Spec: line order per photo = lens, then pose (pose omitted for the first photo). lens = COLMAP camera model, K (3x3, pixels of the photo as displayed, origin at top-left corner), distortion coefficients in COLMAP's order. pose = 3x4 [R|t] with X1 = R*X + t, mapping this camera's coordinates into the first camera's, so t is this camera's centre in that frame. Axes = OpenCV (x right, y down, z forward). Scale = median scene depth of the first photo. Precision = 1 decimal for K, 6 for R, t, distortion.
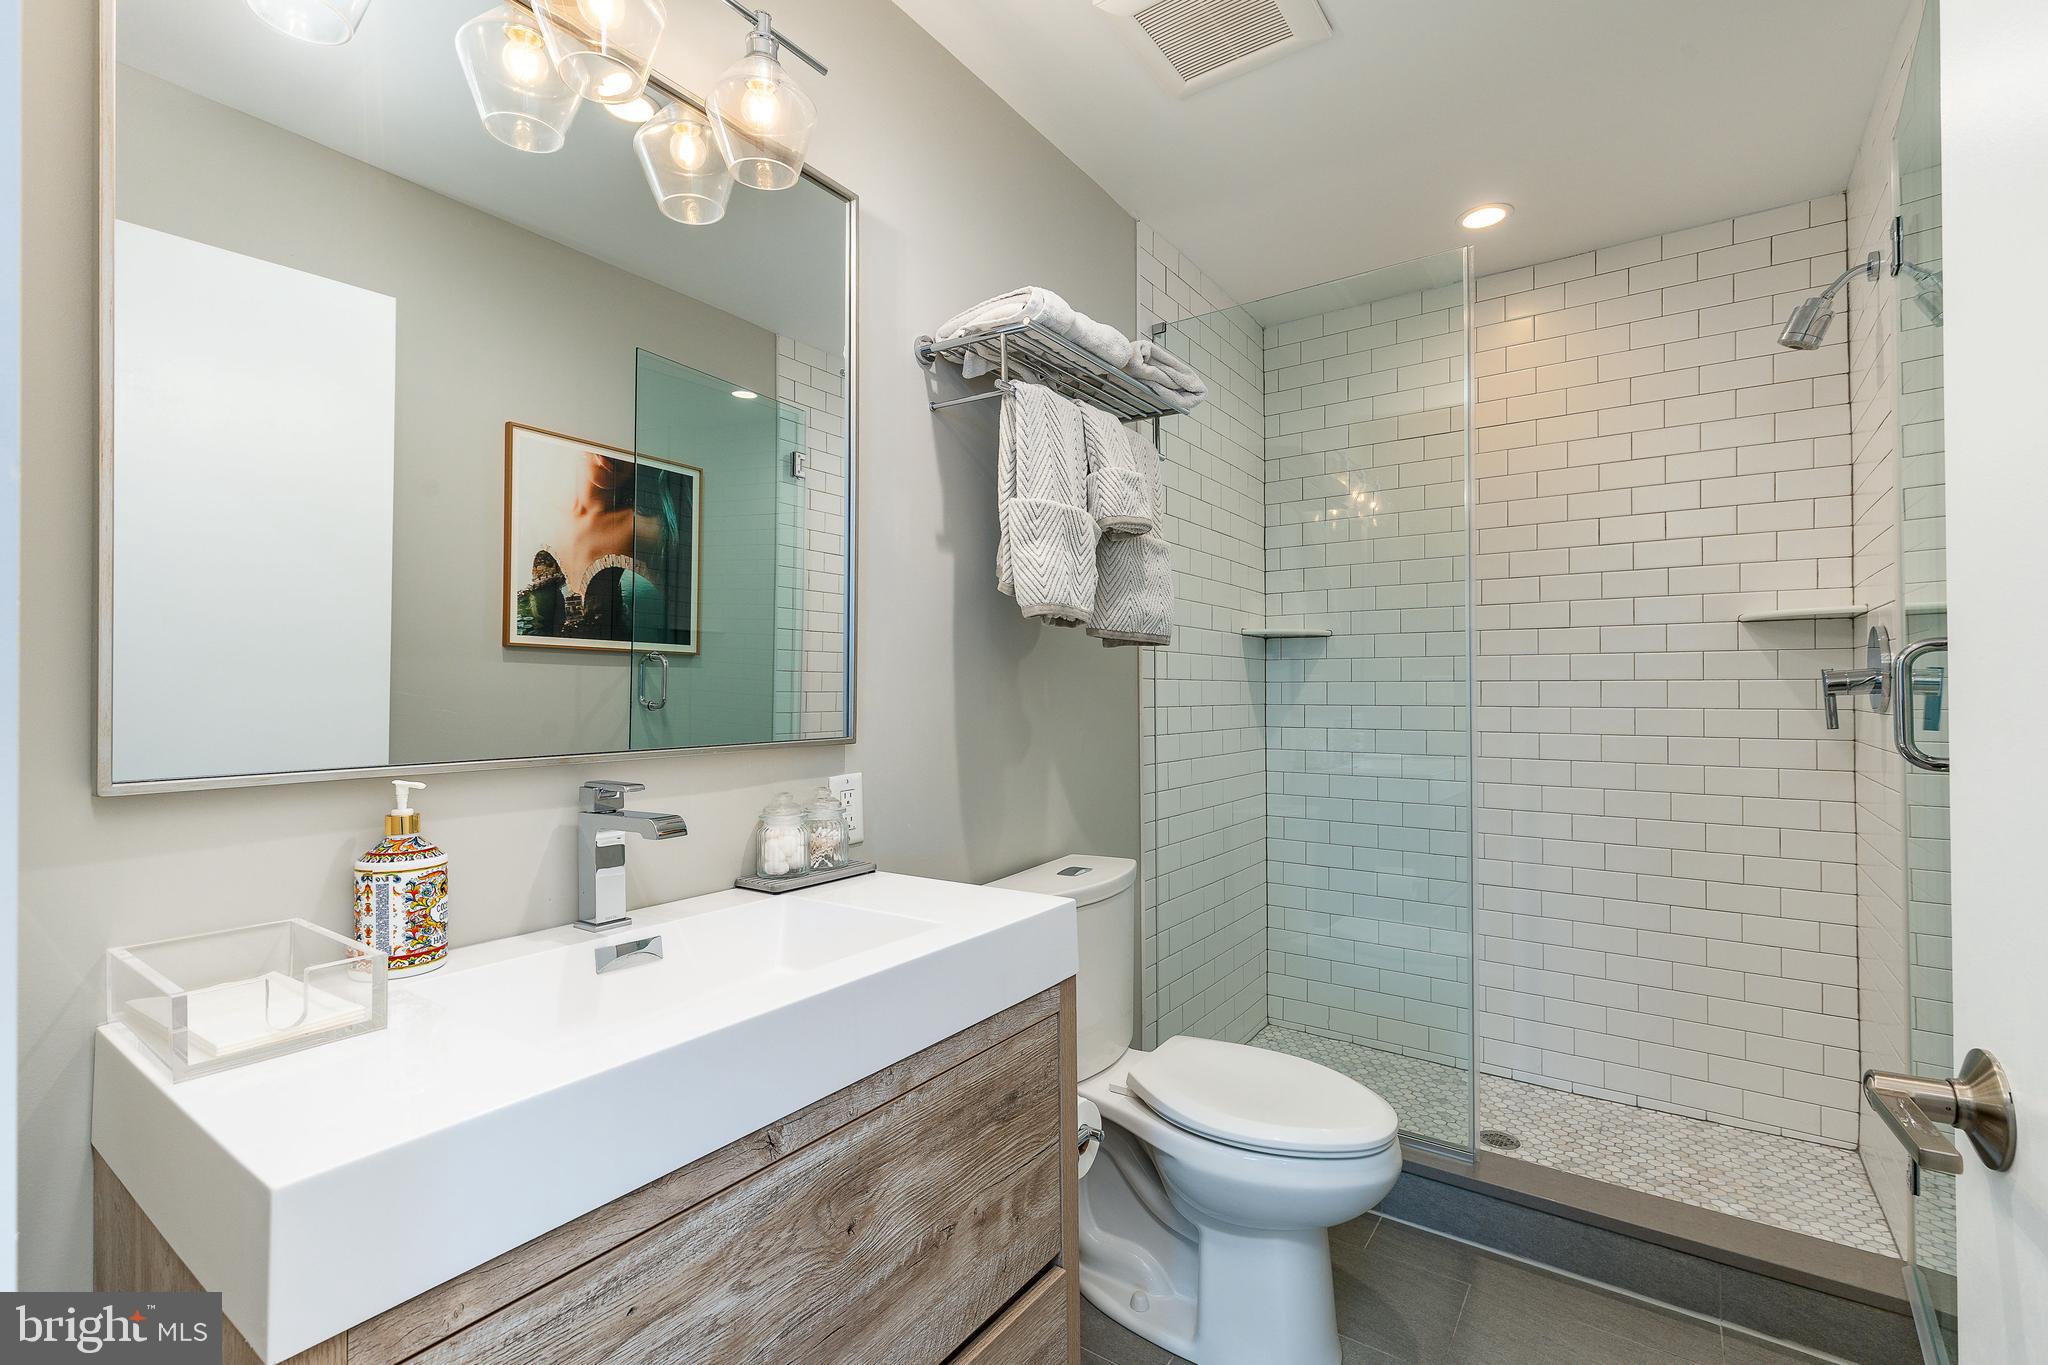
lens RADIAL K [[913.9, 0, 1018.4], [0, 913.9, 677.3], [0, 0, 1]] dist [0.005836, -0.001305]
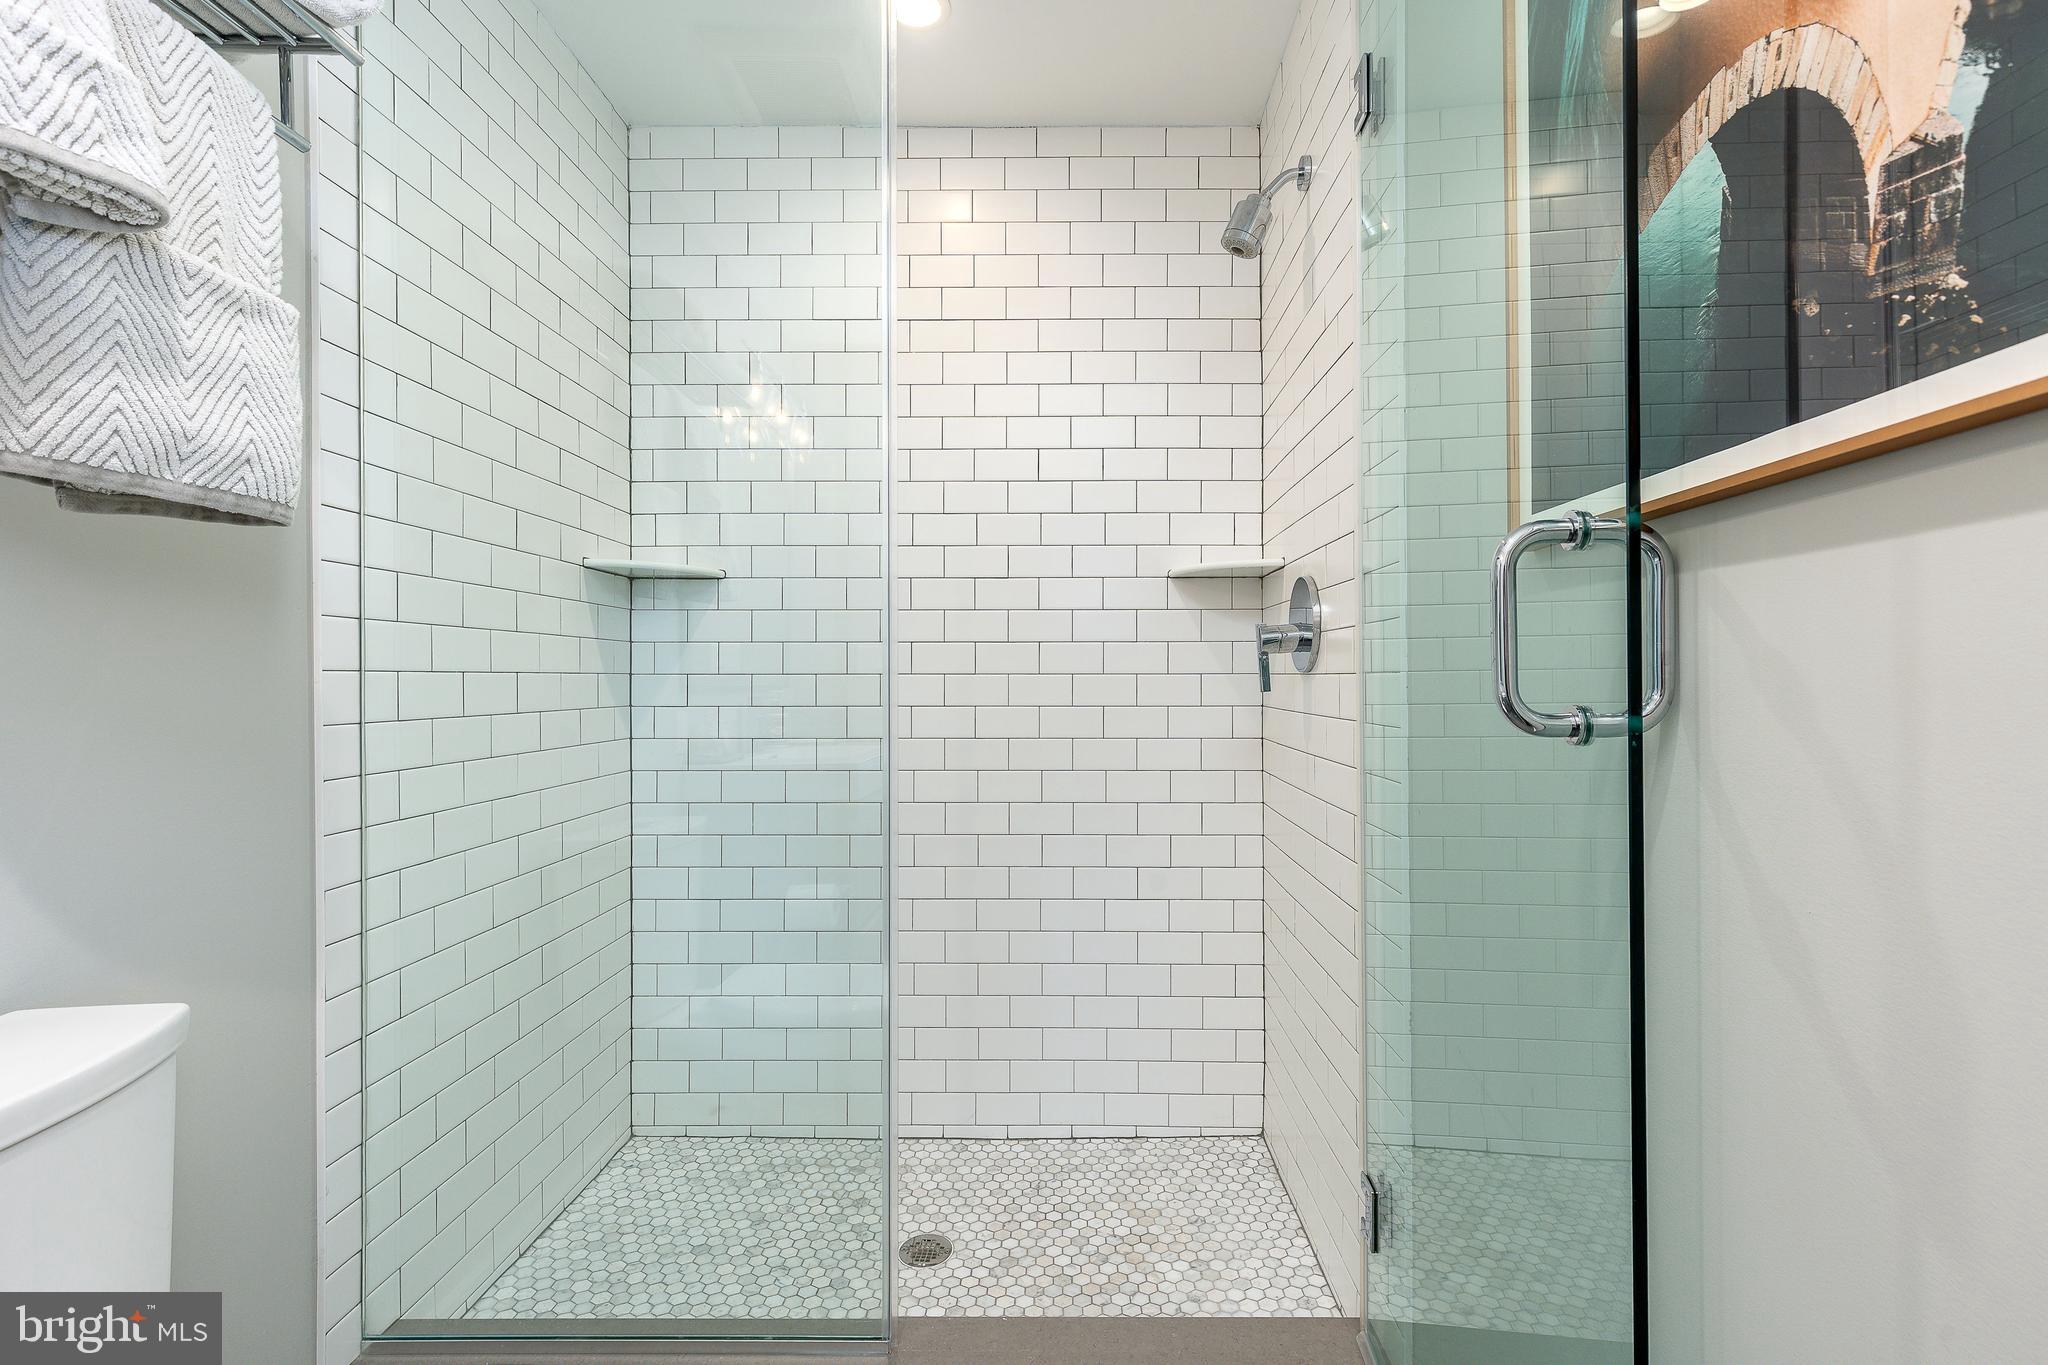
lens RADIAL K [[913.9, 0, 1036.7], [0, 913.9, 681.3], [0, 0, 1]] dist [0.005836, -0.001305]
pose [[0.830497, -0.004707, 0.557003, 0.179499], [-0.005990, 0.999831, 0.017380, 0.027296], [-0.556991, -0.017771, 0.830329, 0.327781]]
